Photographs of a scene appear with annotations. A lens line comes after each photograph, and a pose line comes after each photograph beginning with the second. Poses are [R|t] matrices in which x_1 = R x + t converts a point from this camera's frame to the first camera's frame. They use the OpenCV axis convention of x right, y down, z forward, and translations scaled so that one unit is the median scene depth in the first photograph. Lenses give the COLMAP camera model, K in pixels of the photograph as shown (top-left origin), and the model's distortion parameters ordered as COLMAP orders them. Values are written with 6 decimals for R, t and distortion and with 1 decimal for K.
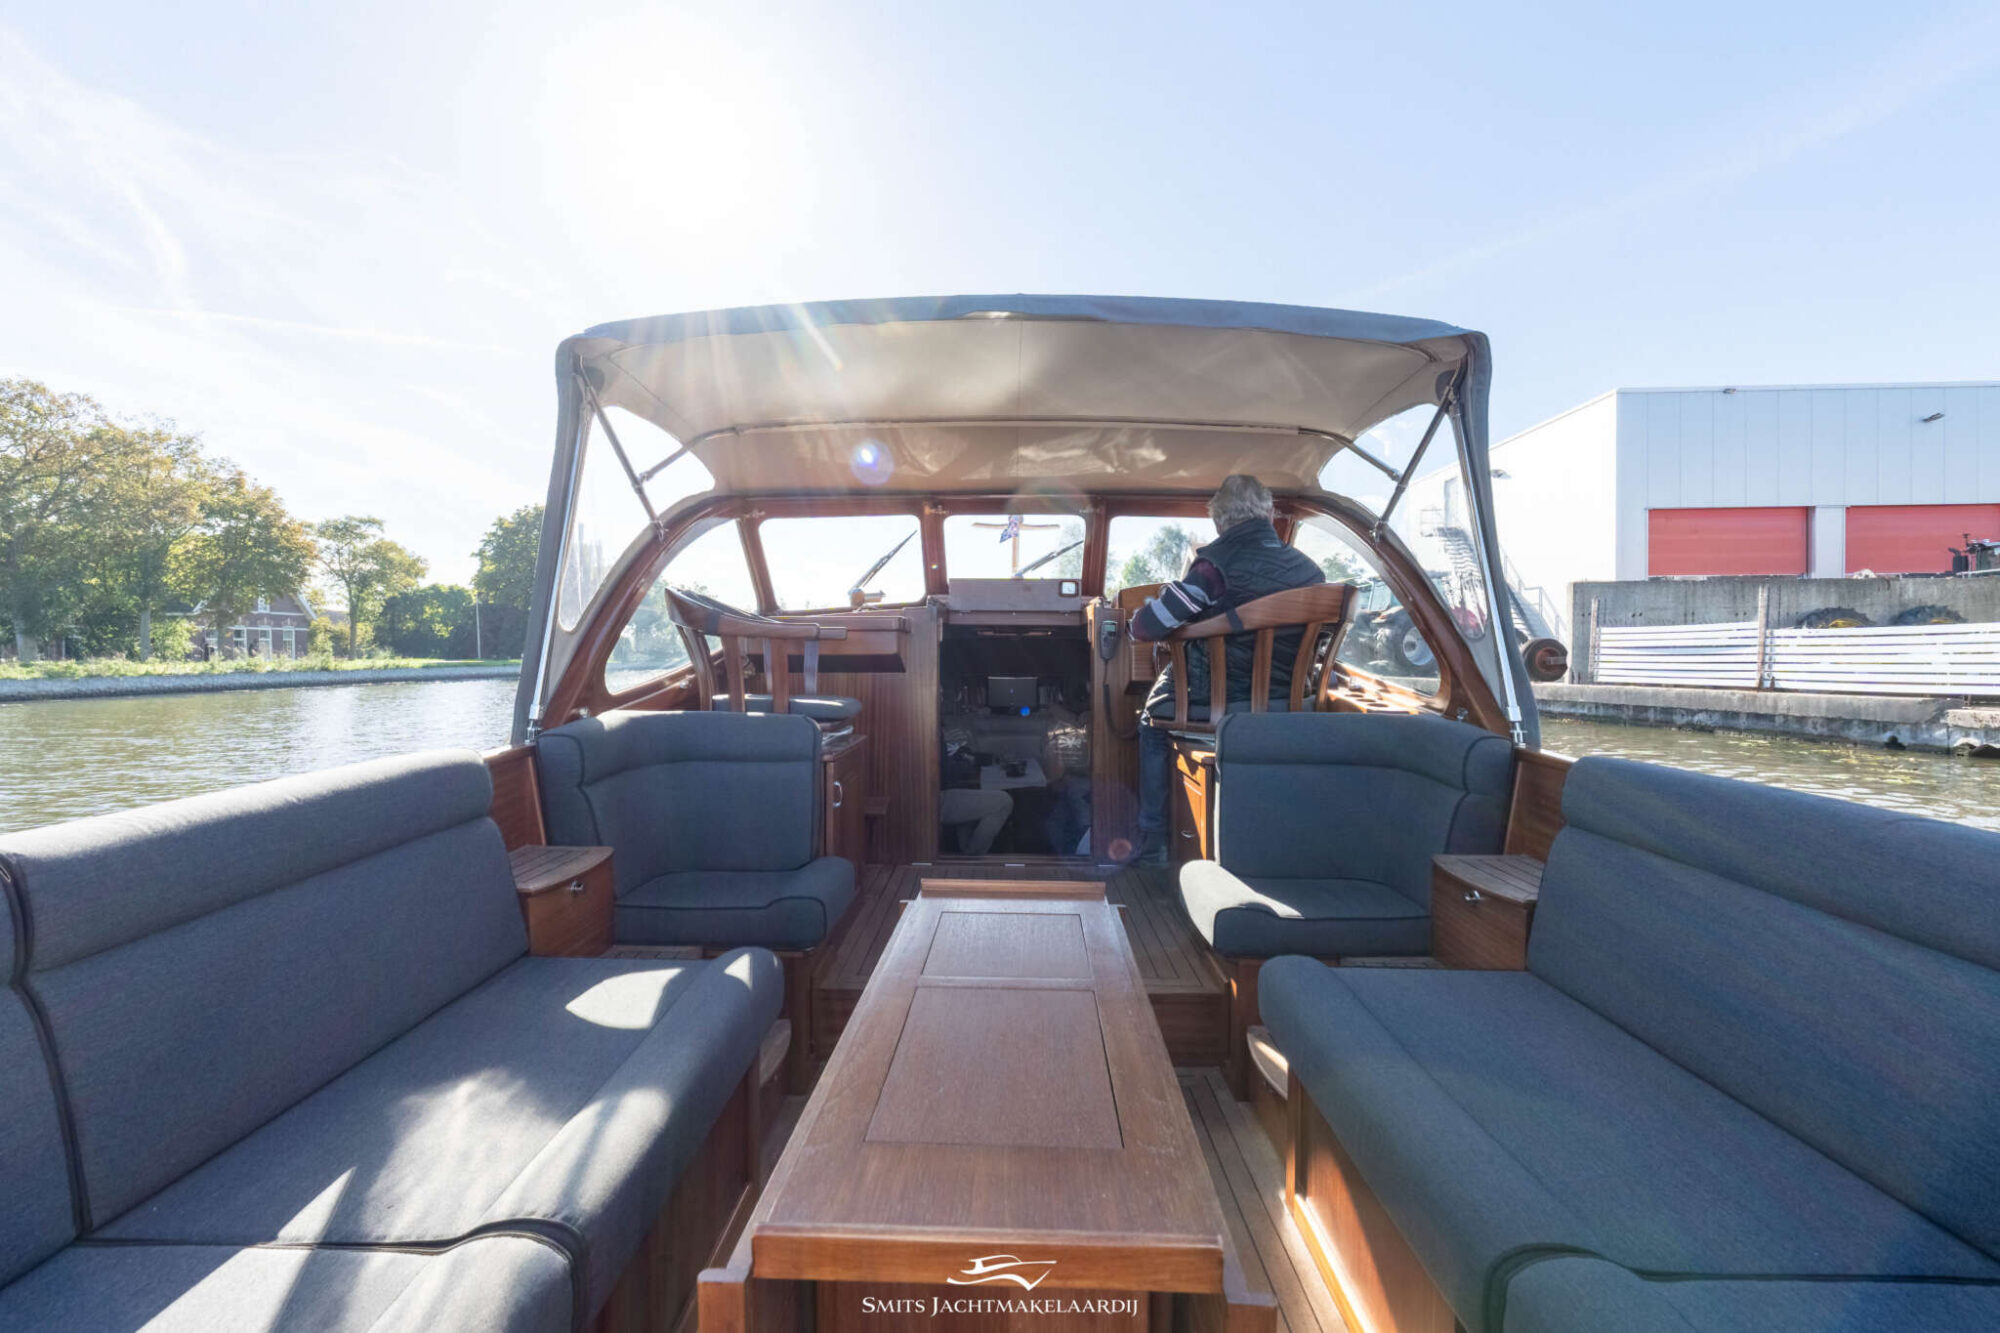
lens RADIAL K [[866.9, 0, 994.9], [0, 866.9, 656.4], [0, 0, 1]] dist [-0.001335, -0.000228]
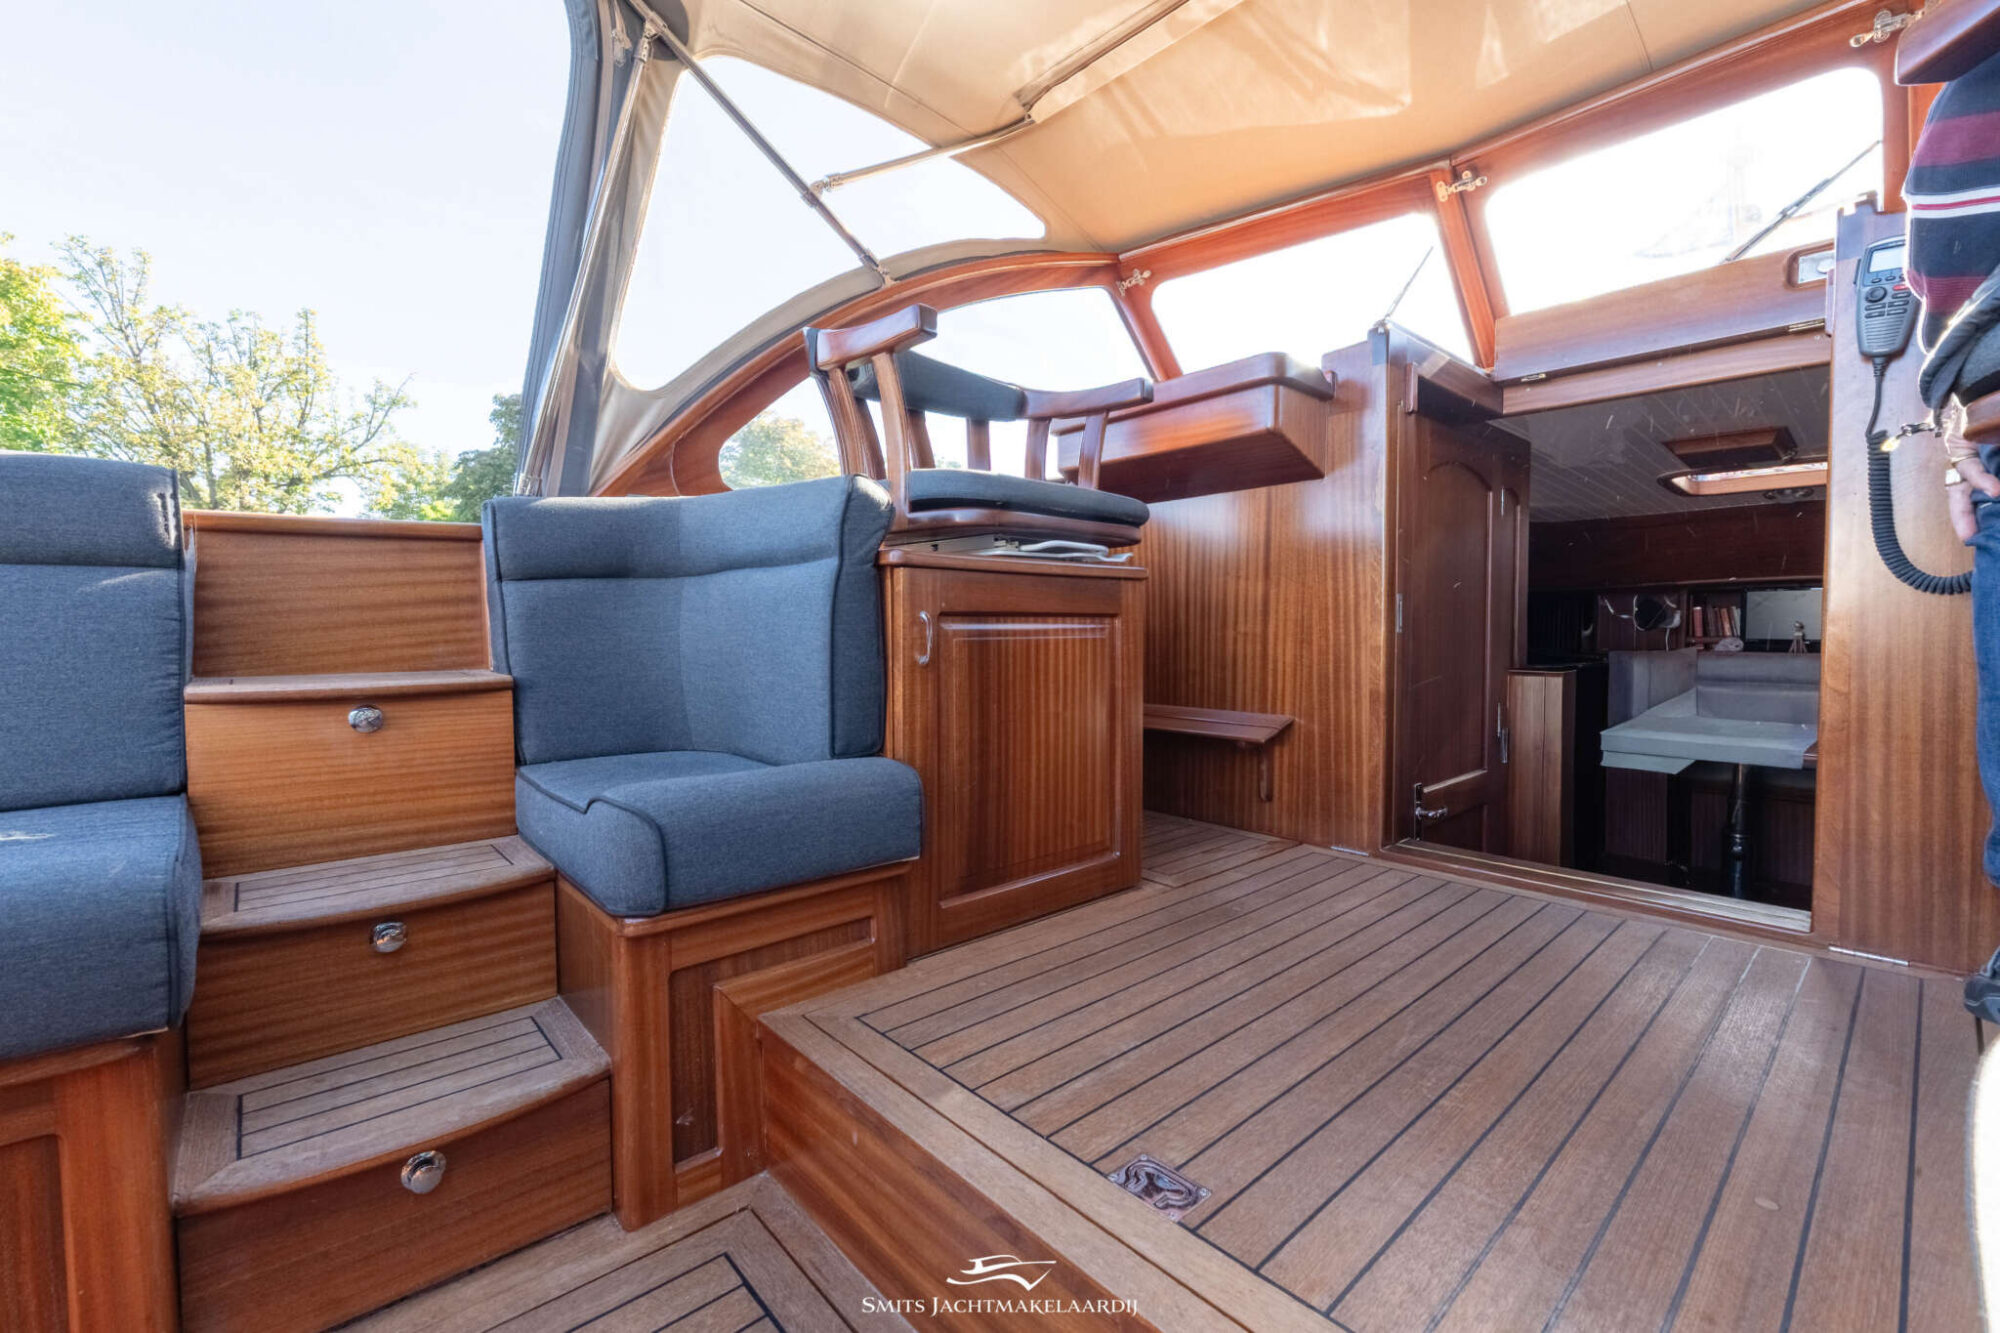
lens RADIAL K [[841.3, 0, 990.3], [0, 841.3, 655.2], [0, 0, 1]] dist [-0.000159, -0.004273]
pose [[0.670350, 0.018913, -0.741804, 0.179985], [0.002072, 0.999624, 0.027358, 0.145484], [0.742042, -0.019877, 0.670059, 0.655825]]
